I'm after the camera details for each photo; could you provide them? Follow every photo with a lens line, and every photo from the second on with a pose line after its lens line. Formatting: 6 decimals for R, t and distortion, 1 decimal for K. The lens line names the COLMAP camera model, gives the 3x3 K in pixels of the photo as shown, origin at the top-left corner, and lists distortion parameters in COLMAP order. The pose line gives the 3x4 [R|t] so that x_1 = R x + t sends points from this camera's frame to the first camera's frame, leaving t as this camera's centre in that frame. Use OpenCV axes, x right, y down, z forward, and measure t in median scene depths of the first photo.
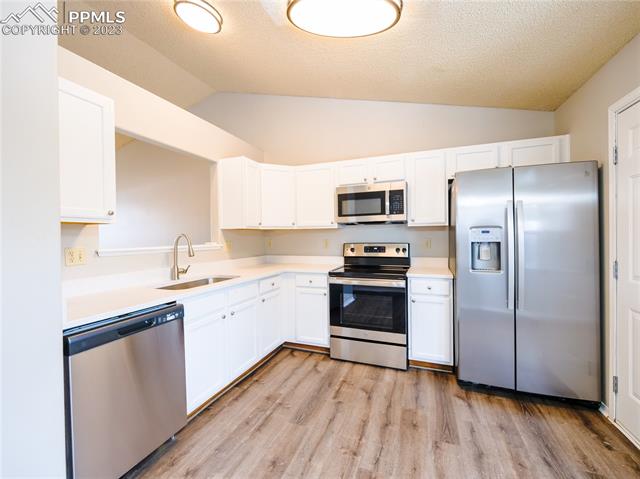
lens RADIAL K [[278.2, 0, 320.0], [0, 278.2, 239.5], [0, 0, 1]] dist [-0.002201, -0.000257]
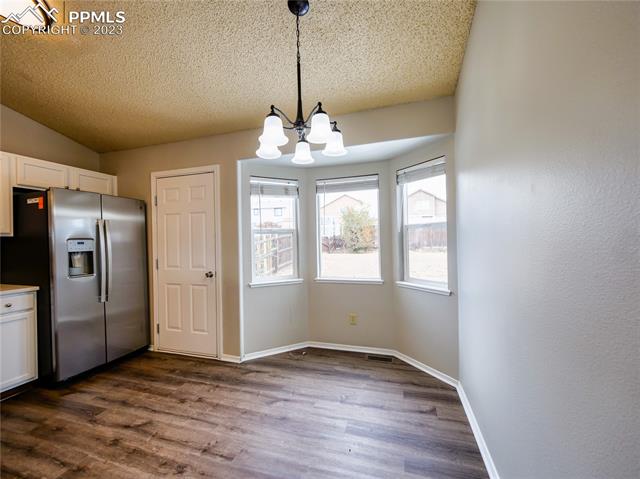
lens RADIAL K [[278.2, 0, 320.0], [0, 278.2, 239.5], [0, 0, 1]] dist [-0.002201, -0.000257]
pose [[-0.085316, 0.014470, 0.996249, -0.714758], [0.032092, 0.999416, -0.011768, 0.004238], [-0.995837, 0.030968, -0.085730, 0.086026]]
